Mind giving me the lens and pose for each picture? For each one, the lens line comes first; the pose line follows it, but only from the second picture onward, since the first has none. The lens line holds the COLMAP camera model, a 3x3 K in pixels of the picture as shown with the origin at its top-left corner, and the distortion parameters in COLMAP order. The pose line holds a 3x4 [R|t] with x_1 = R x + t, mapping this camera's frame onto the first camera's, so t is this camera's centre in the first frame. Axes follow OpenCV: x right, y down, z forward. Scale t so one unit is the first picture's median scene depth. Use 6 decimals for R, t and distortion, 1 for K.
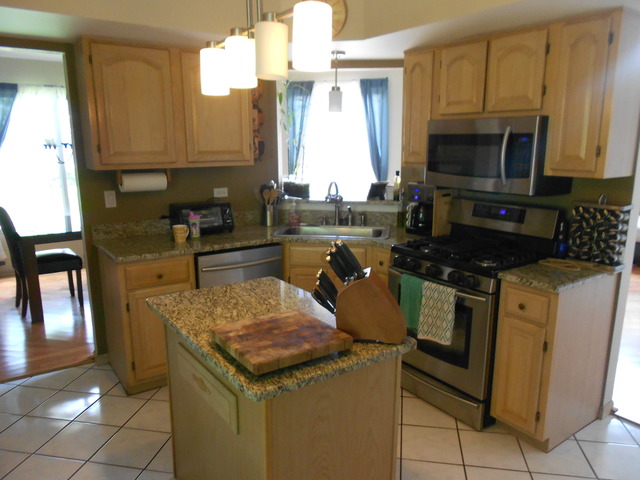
lens RADIAL K [[482.6, 0, 320.0], [0, 482.6, 240.0], [0, 0, 1]] dist [-0.008251, -0.004960]
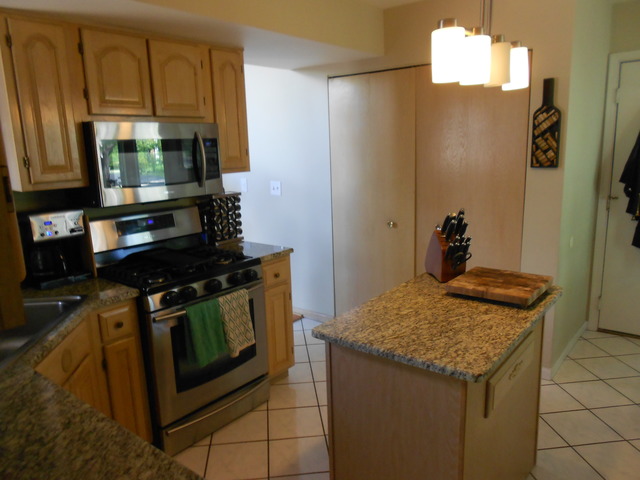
lens RADIAL K [[482.6, 0, 320.0], [0, 482.6, 240.0], [0, 0, 1]] dist [-0.008251, -0.004960]
pose [[-0.270932, -0.180165, 0.945588, -0.747325], [0.224645, 0.943369, 0.244108, -0.219352], [-0.936018, 0.278558, -0.215115, 1.084409]]
